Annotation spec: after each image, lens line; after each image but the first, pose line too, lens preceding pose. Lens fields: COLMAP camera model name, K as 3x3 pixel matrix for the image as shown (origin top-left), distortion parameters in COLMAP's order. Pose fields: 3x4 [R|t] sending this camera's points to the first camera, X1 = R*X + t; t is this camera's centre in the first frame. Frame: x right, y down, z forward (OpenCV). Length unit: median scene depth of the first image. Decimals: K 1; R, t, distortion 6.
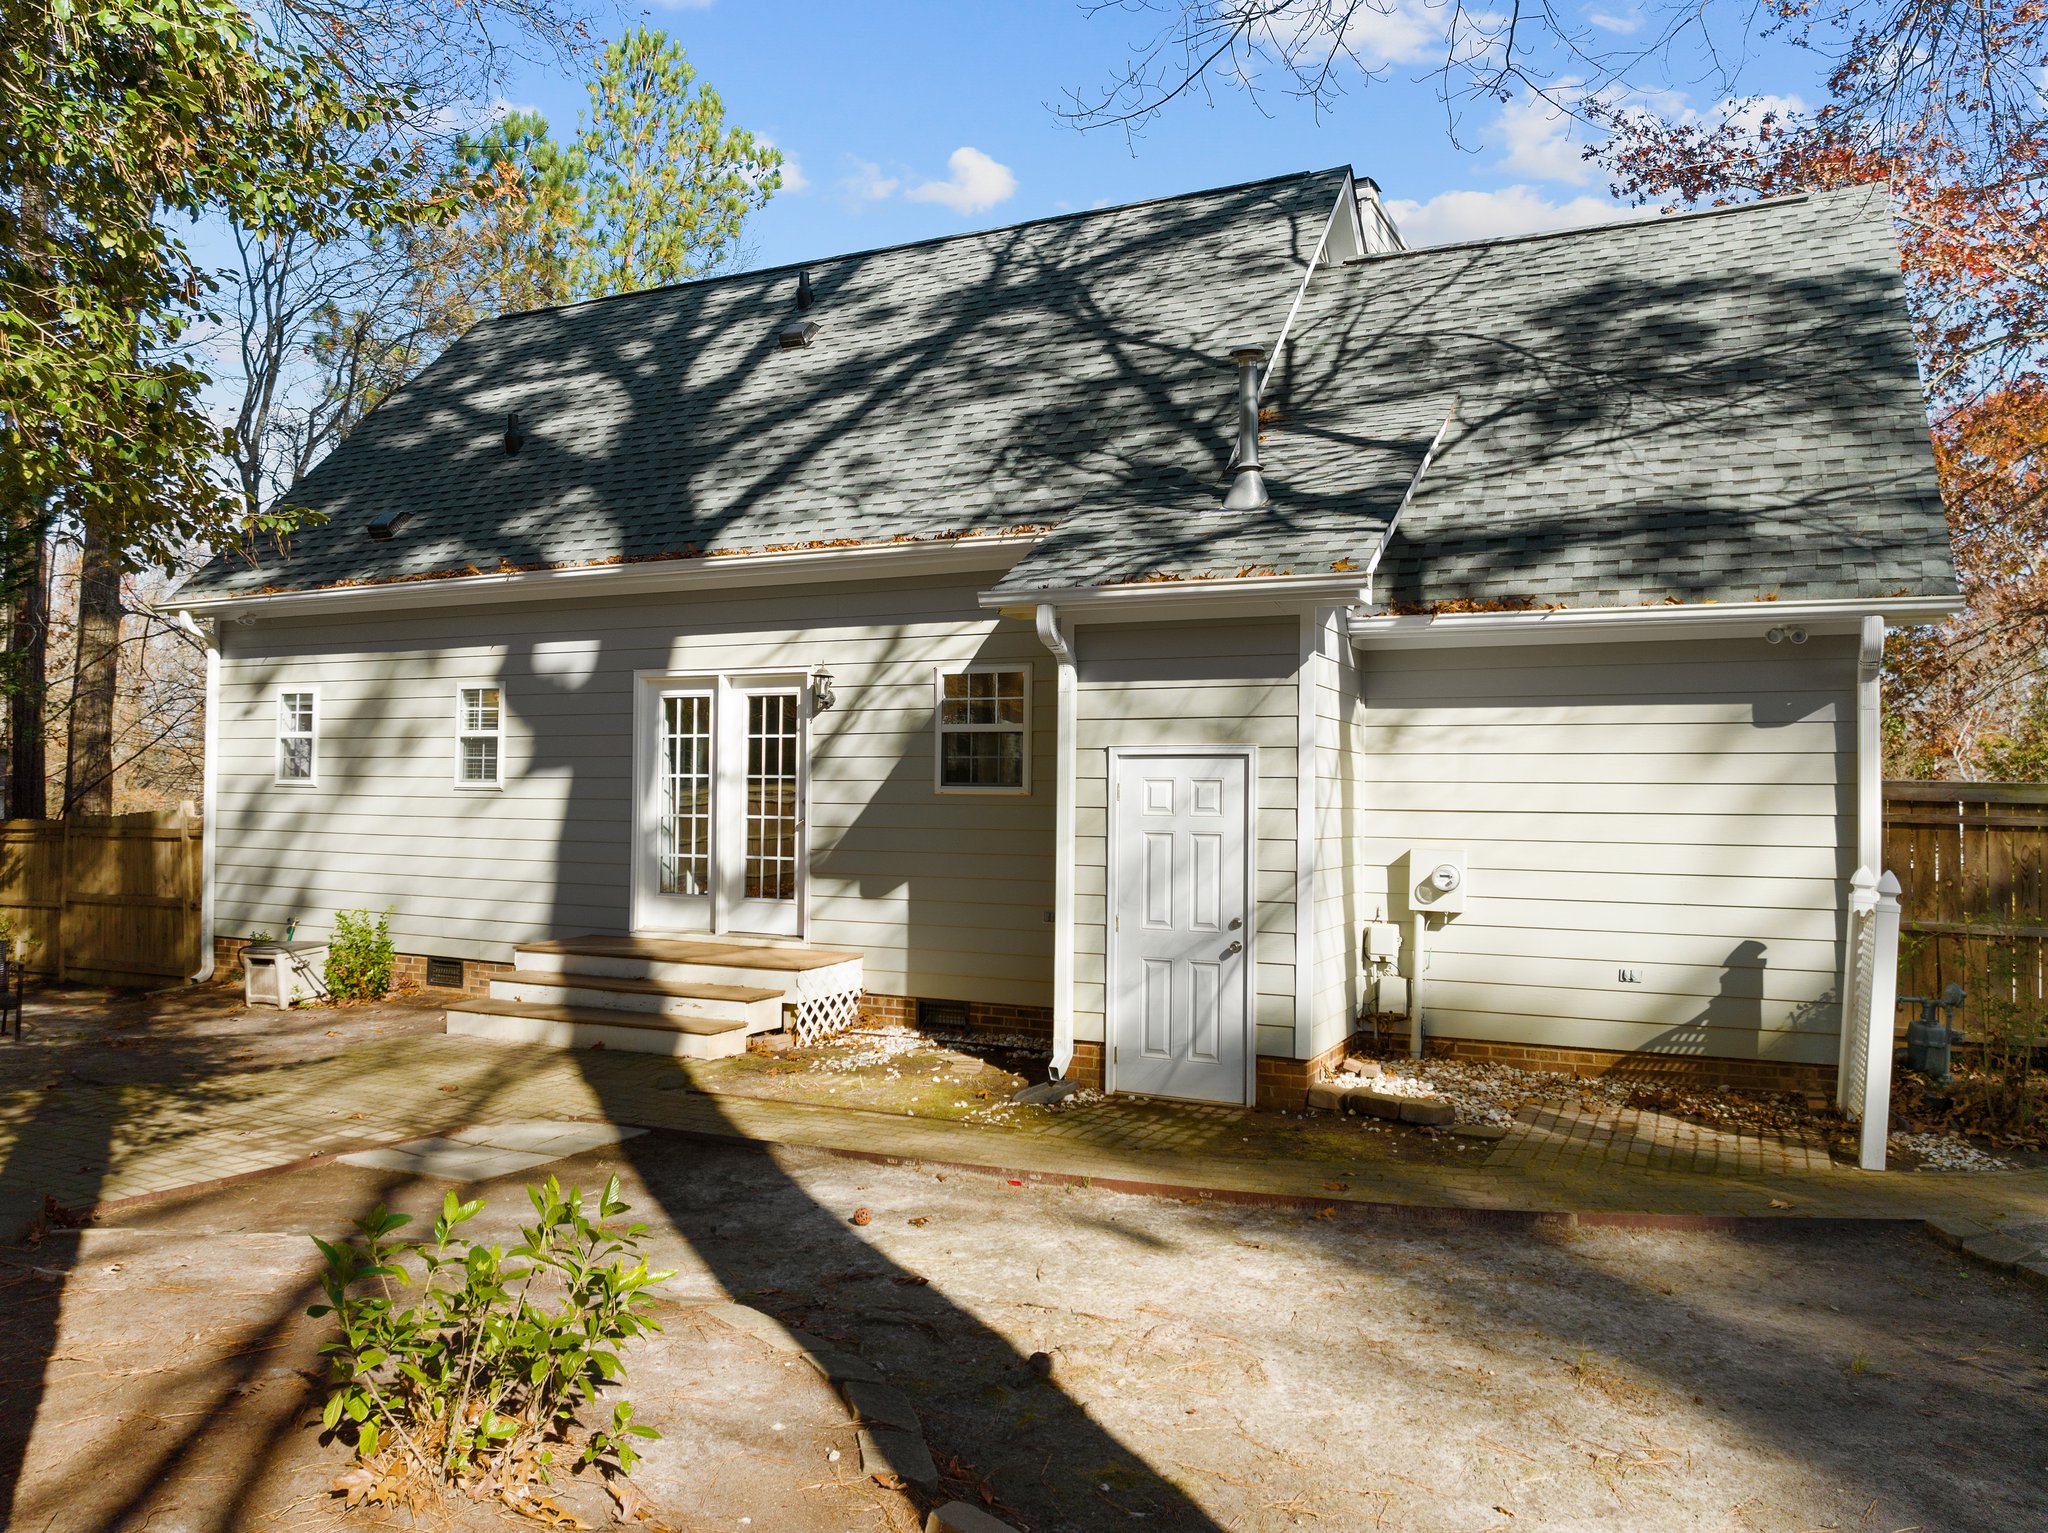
lens RADIAL K [[1471.0, 0, 1024.0], [0, 1471.0, 766.5], [0, 0, 1]] dist [-0.030102, -0.003239]
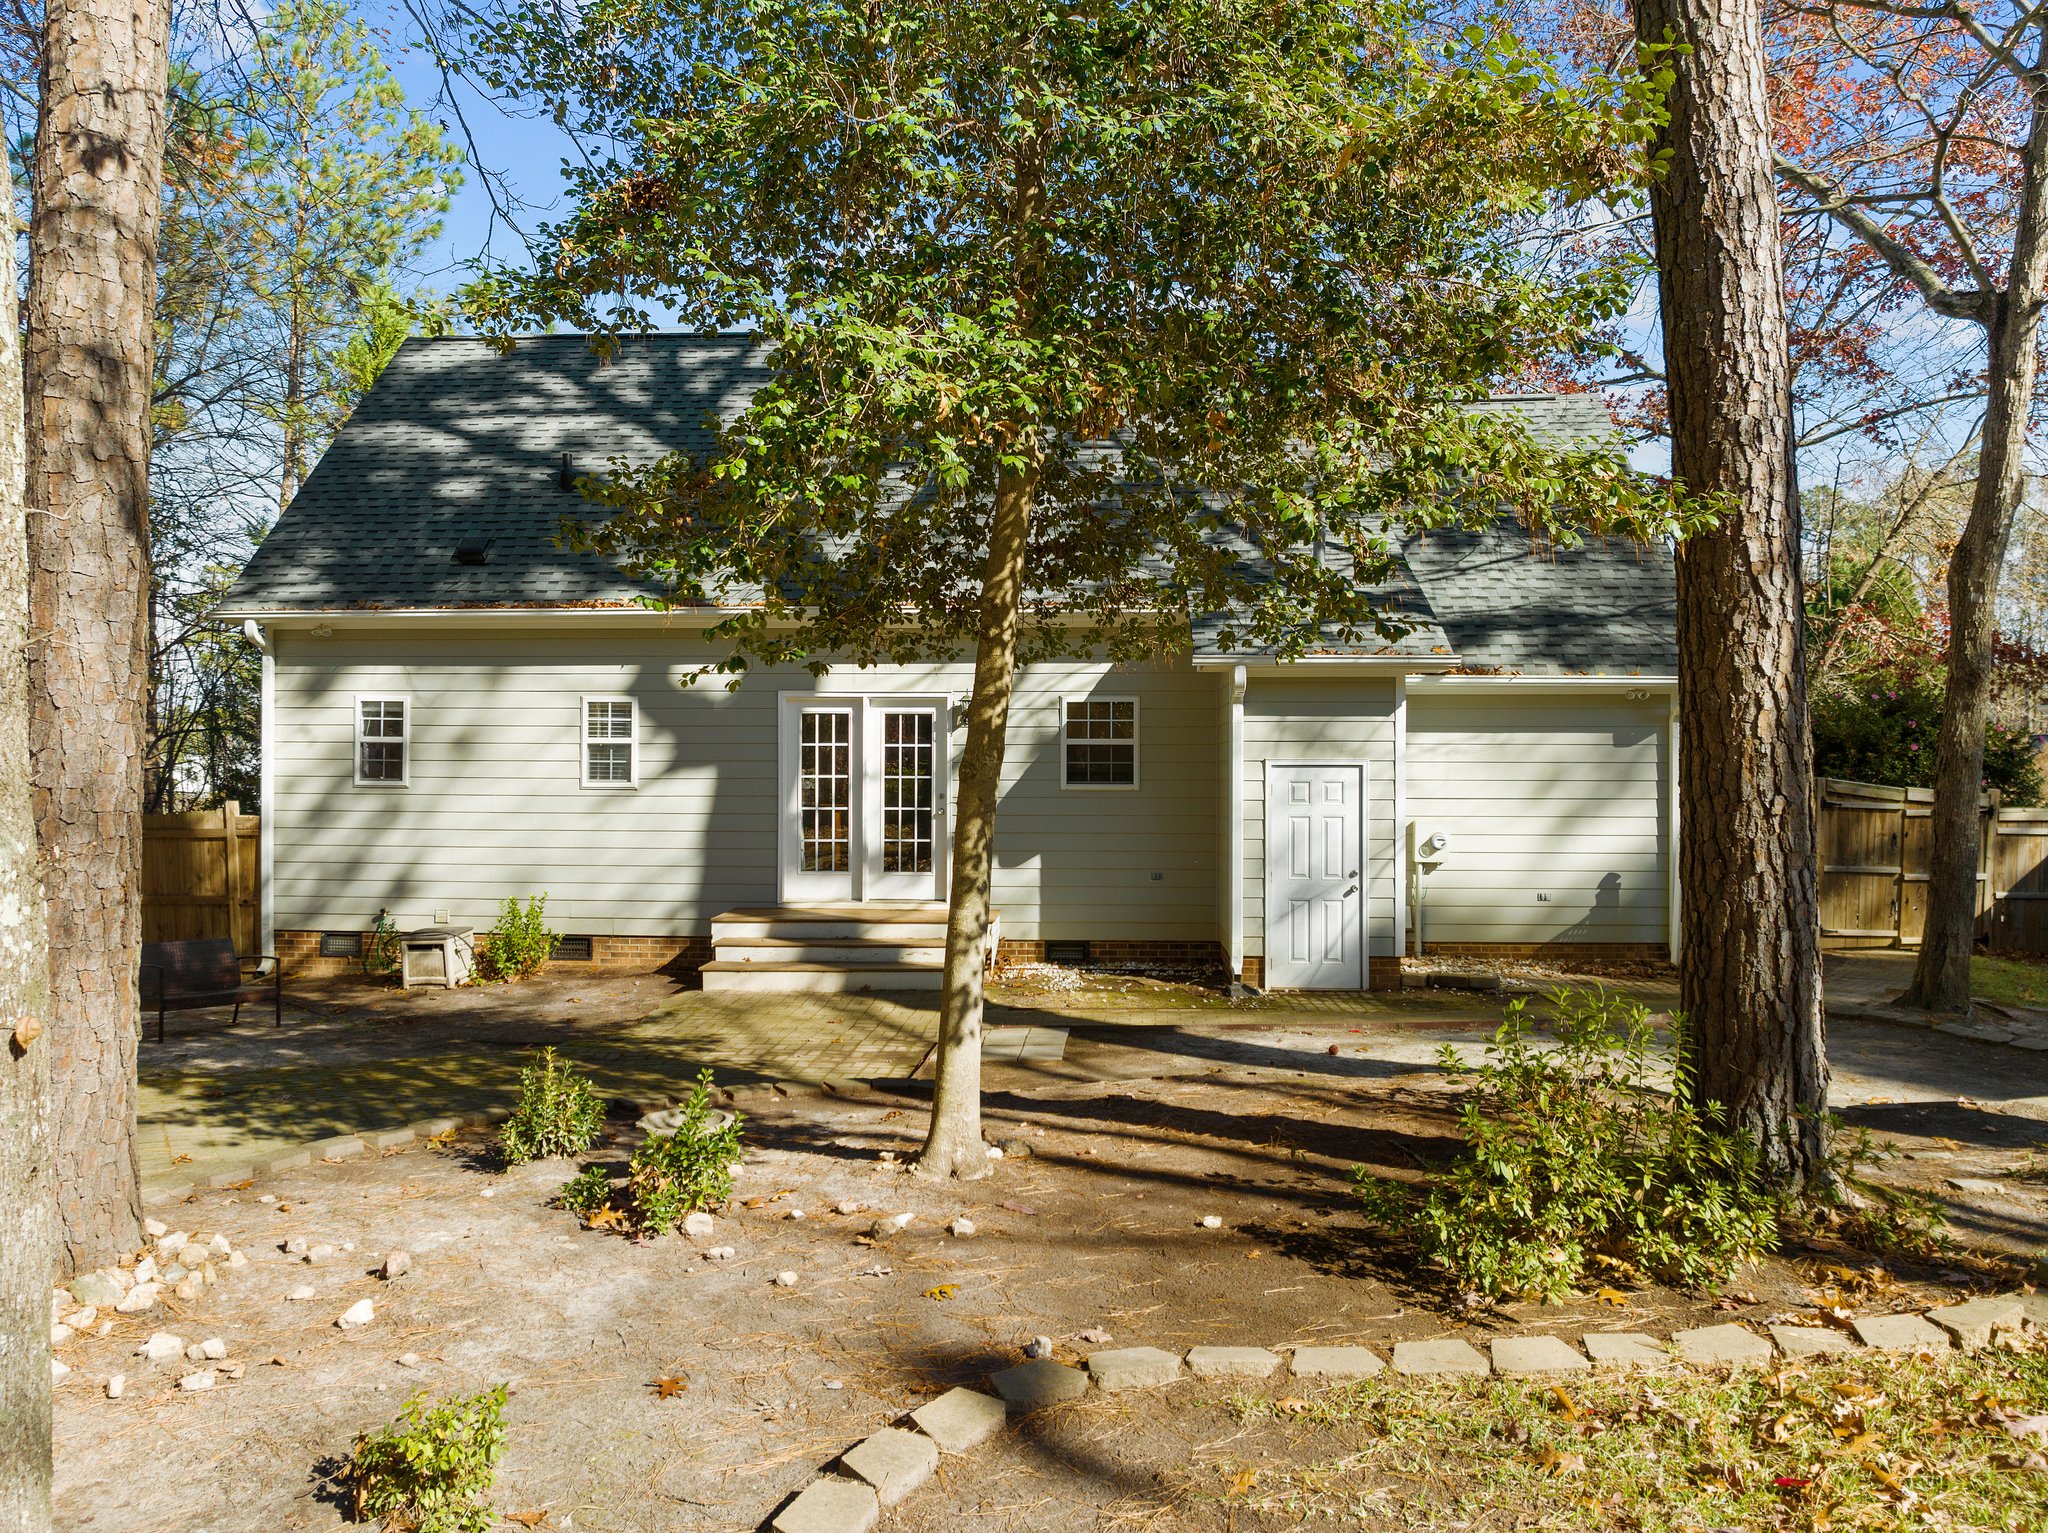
lens RADIAL K [[1444.8, 0, 1024.0], [0, 1444.8, 766.5], [0, 0, 1]] dist [-0.004864, -0.056392]
pose [[0.919923, -0.008779, 0.392002, -0.578047], [0.000328, 0.999766, 0.021621, -0.029805], [-0.392100, -0.019761, 0.919710, -0.201813]]
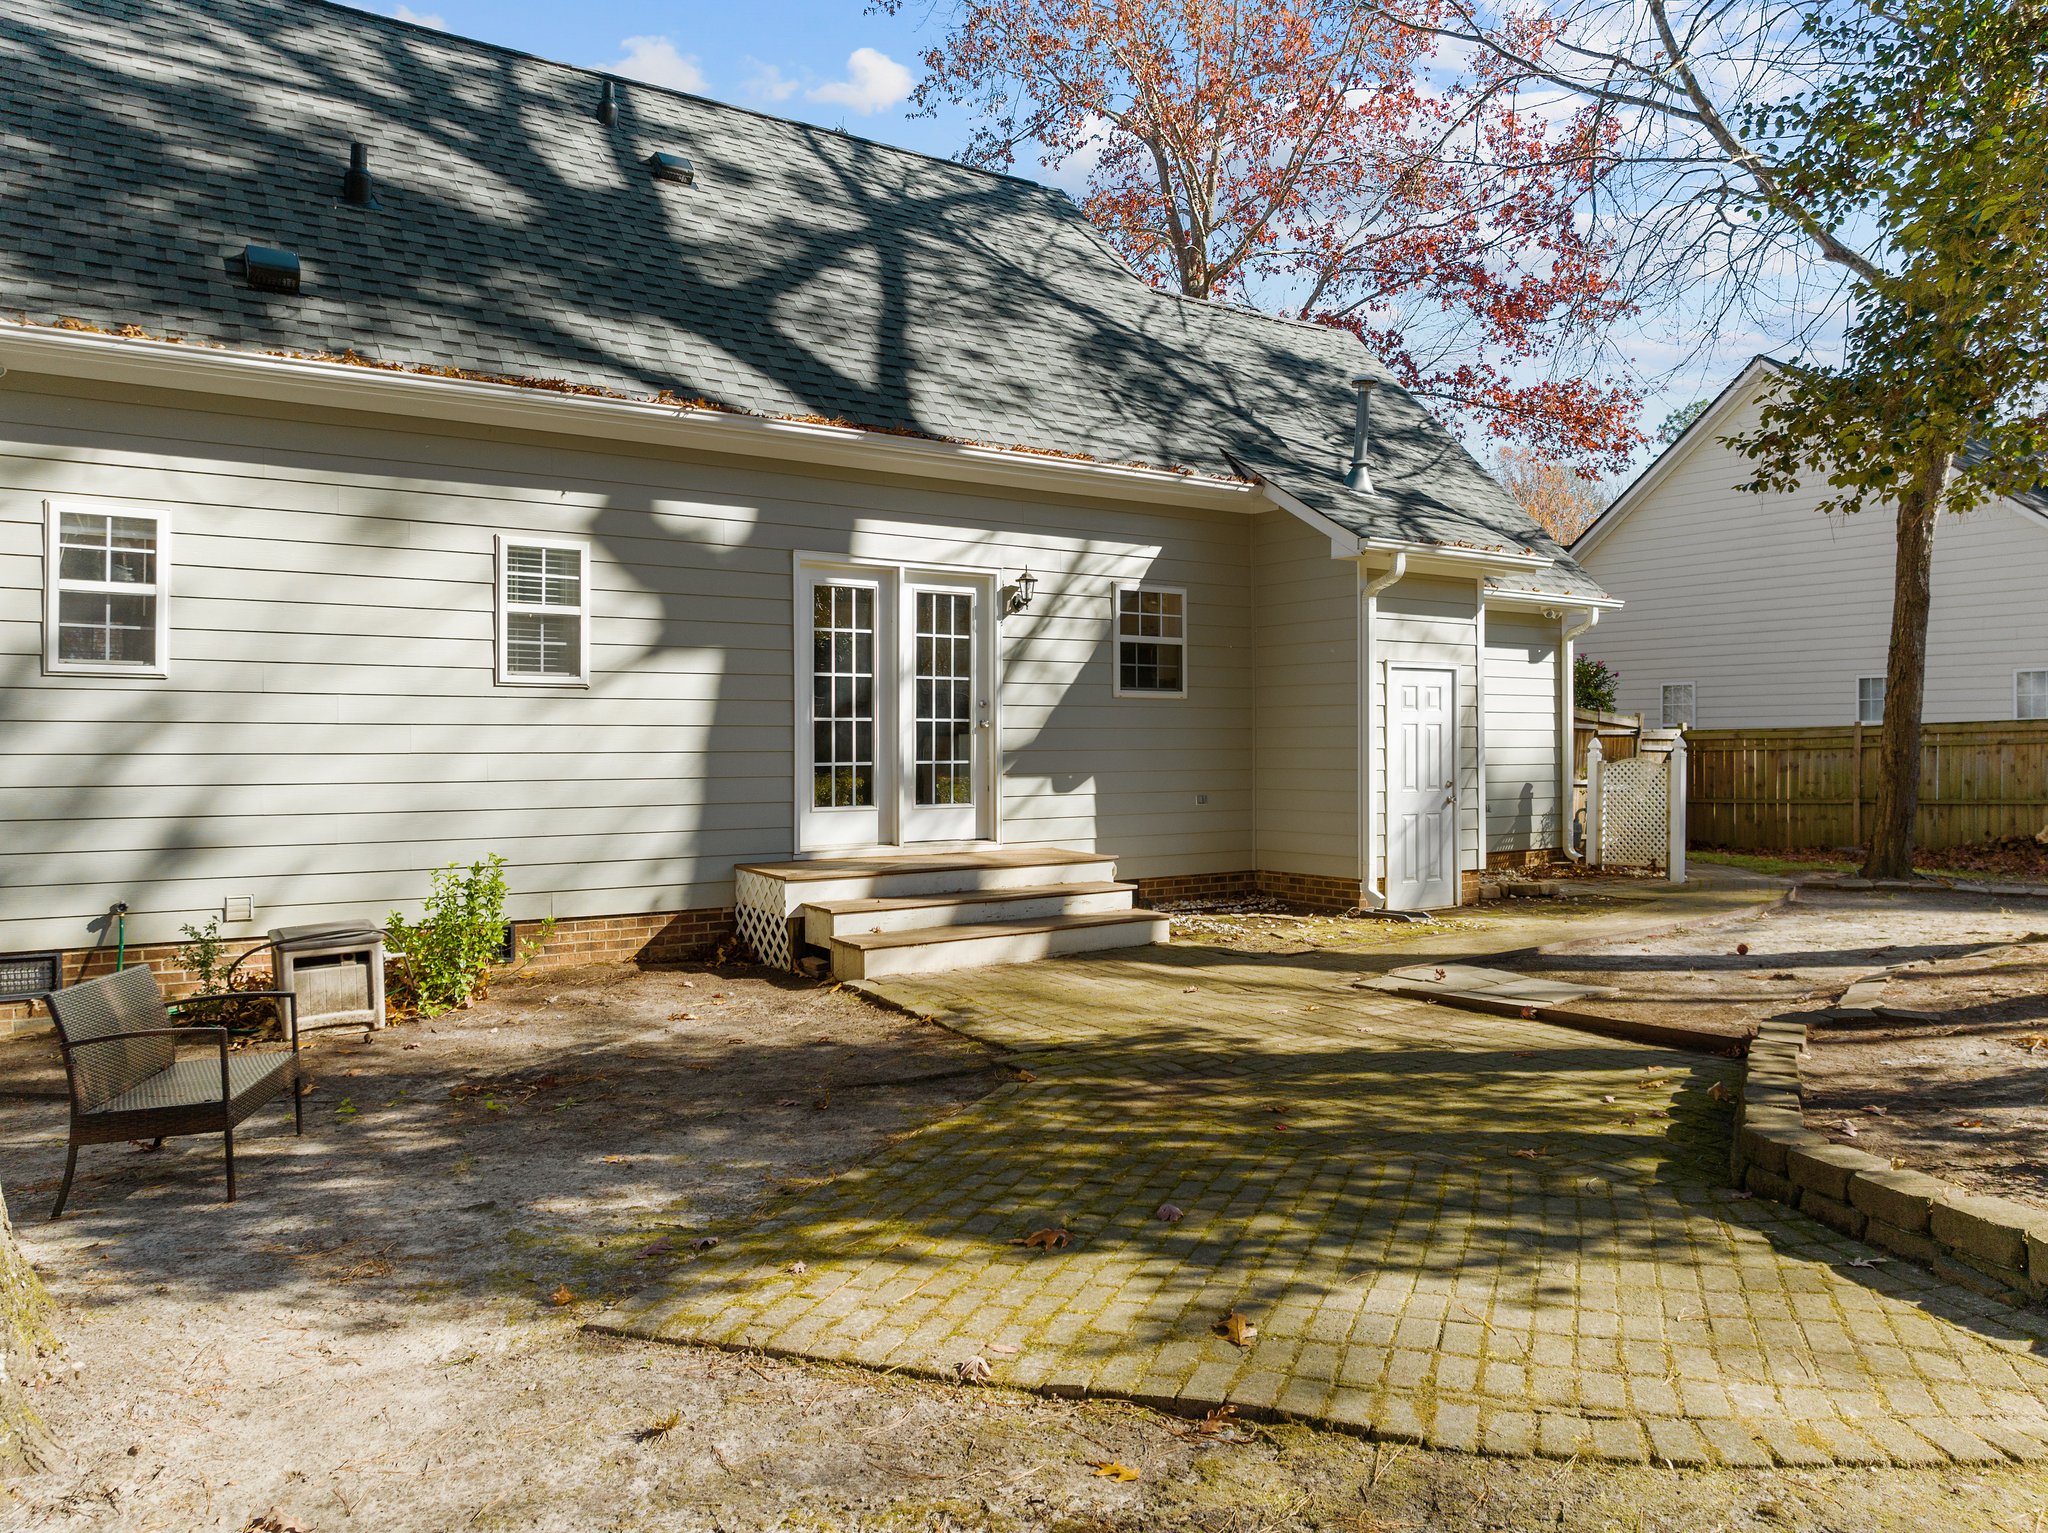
lens RADIAL K [[1444.8, 0, 1024.0], [0, 1444.8, 766.5], [0, 0, 1]] dist [-0.004864, -0.056392]
pose [[0.493947, -0.027361, 0.869061, -0.981894], [-0.010799, 0.999235, 0.037597, 0.029042], [-0.869425, -0.027957, 0.493274, 0.486840]]
